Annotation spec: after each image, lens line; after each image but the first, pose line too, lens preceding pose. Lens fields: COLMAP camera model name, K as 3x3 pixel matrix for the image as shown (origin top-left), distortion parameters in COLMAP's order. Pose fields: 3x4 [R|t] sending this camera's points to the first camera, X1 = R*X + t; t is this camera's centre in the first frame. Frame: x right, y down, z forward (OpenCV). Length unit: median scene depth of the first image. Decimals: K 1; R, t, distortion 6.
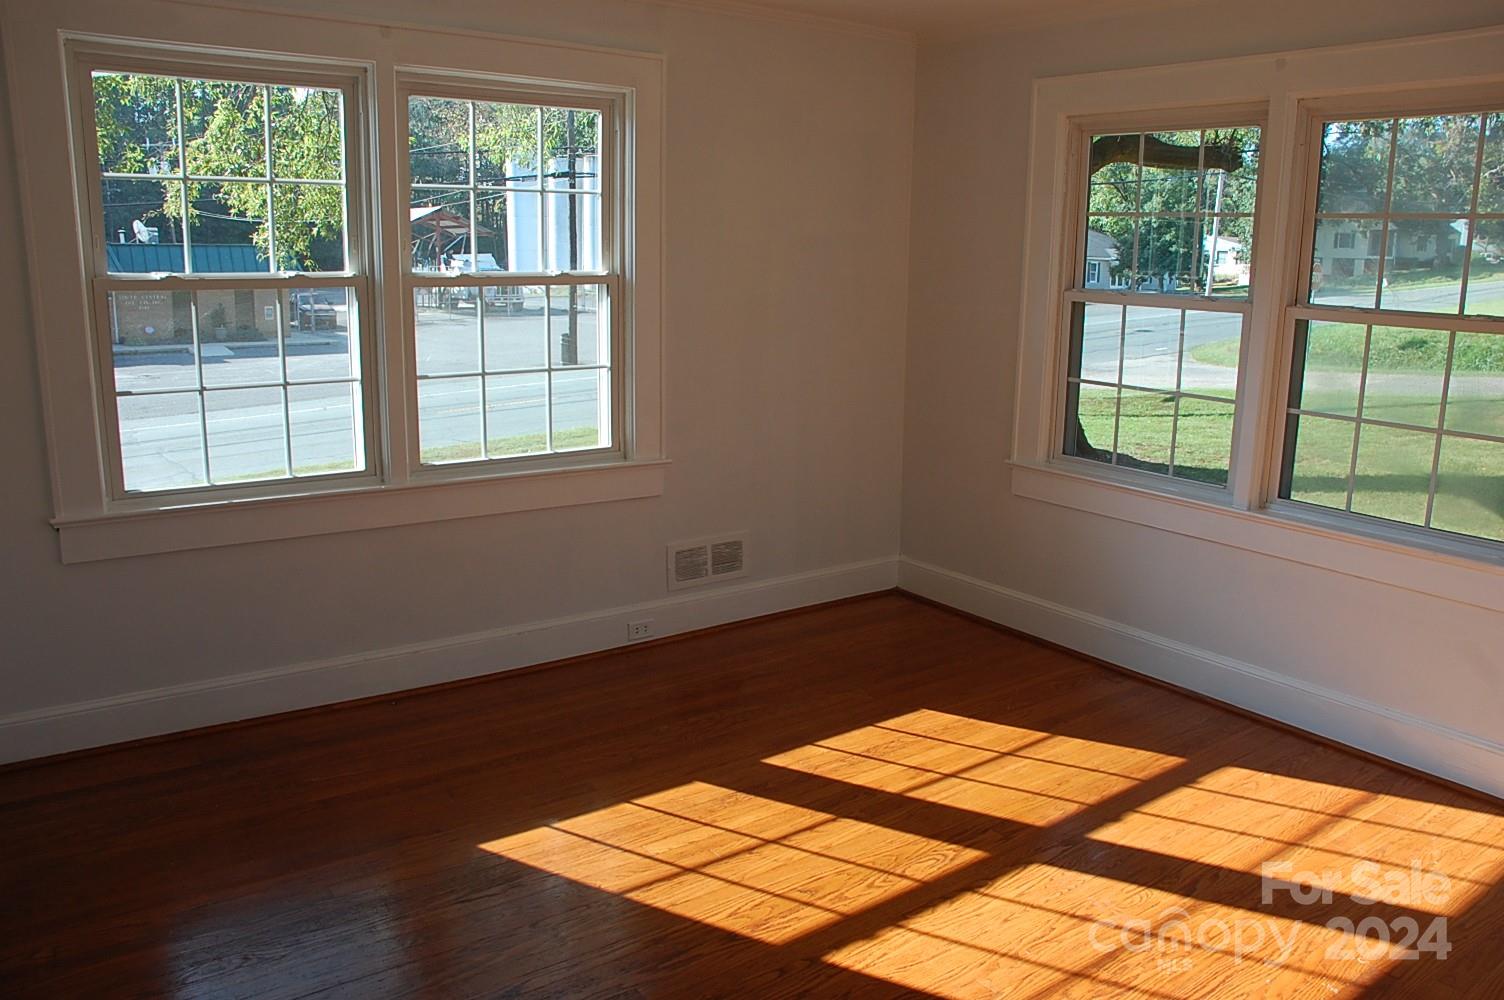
lens RADIAL K [[1154.5, 0, 752.0], [0, 1154.5, 500.0], [0, 0, 1]] dist [-0.046753, 0.000510]
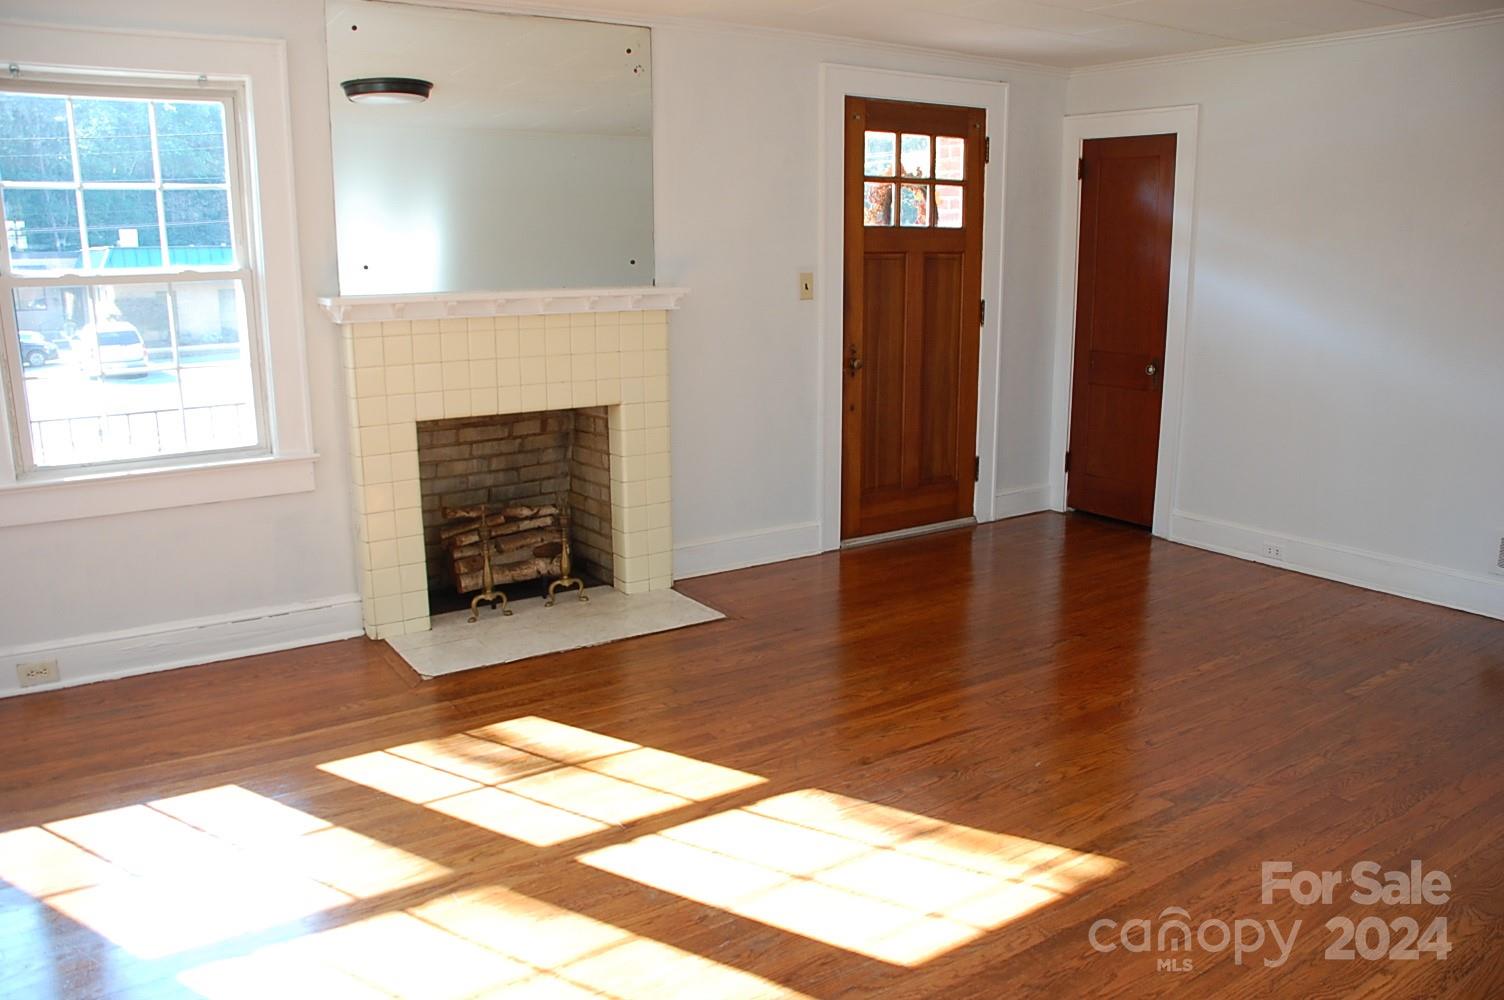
lens RADIAL K [[1154.5, 0, 752.0], [0, 1154.5, 500.0], [0, 0, 1]] dist [-0.046753, 0.000510]
pose [[0.996674, 0.005048, -0.081333, 0.465503], [-0.004271, 0.999944, 0.009726, -0.008956], [0.081377, -0.009347, 0.996640, 0.071628]]
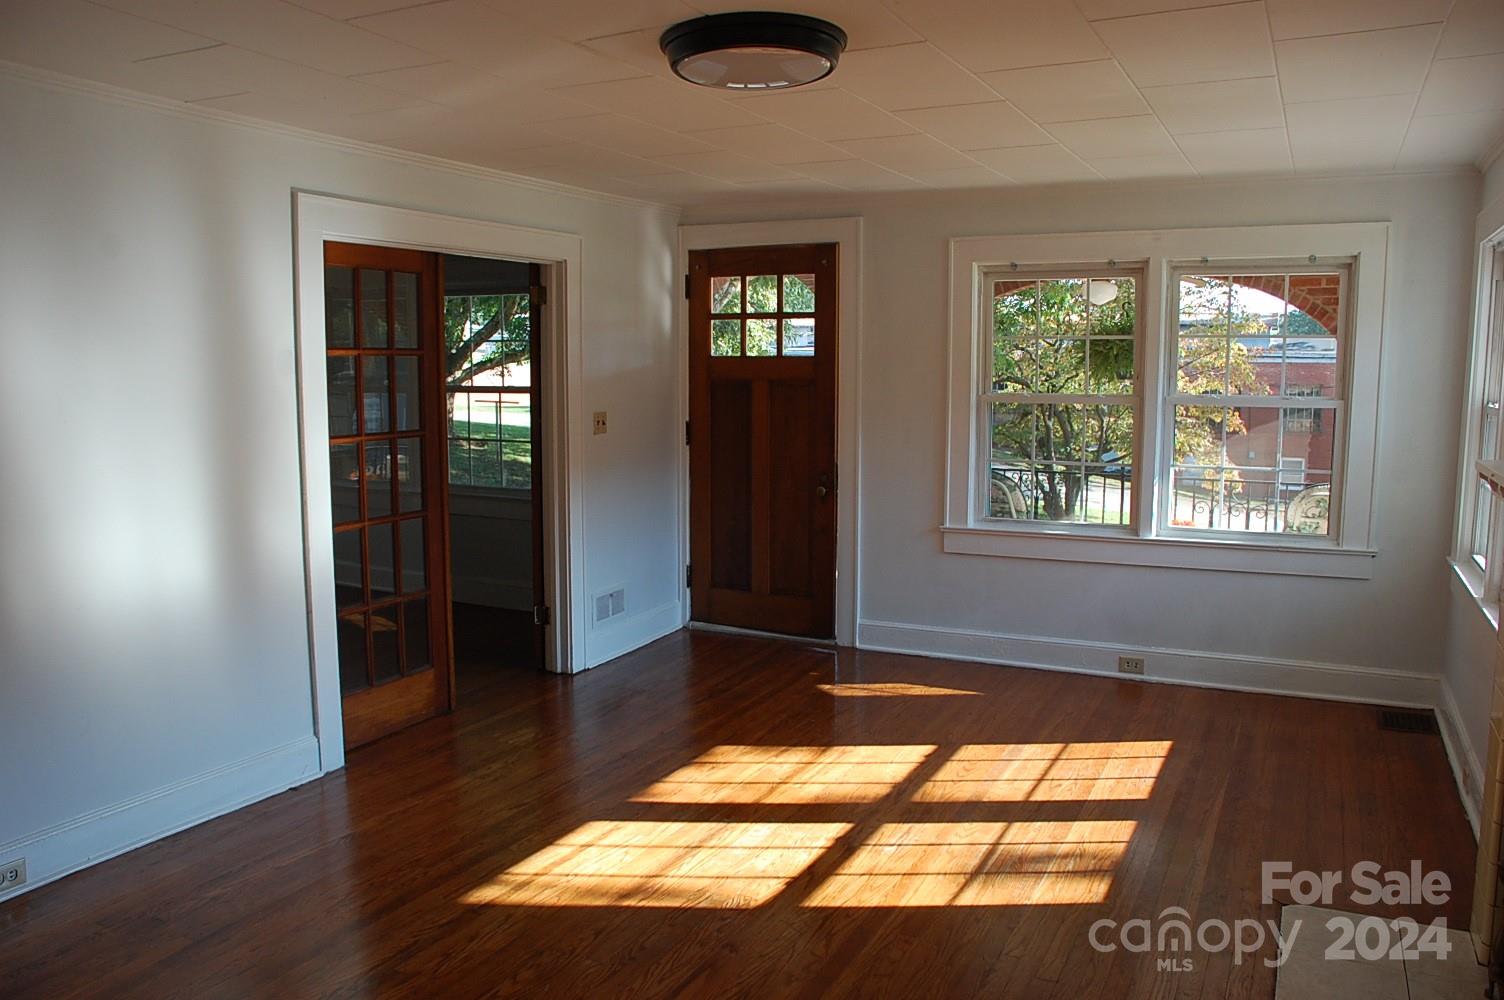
lens RADIAL K [[1170.5, 0, 752.0], [0, 1170.5, 500.0], [0, 0, 1]] dist [-0.138469, 0.003616]
pose [[-0.901495, 0.030572, -0.431708, 0.850254], [-0.107364, 0.950523, 0.291512, -0.372368], [0.419261, 0.309146, -0.853609, 1.764107]]
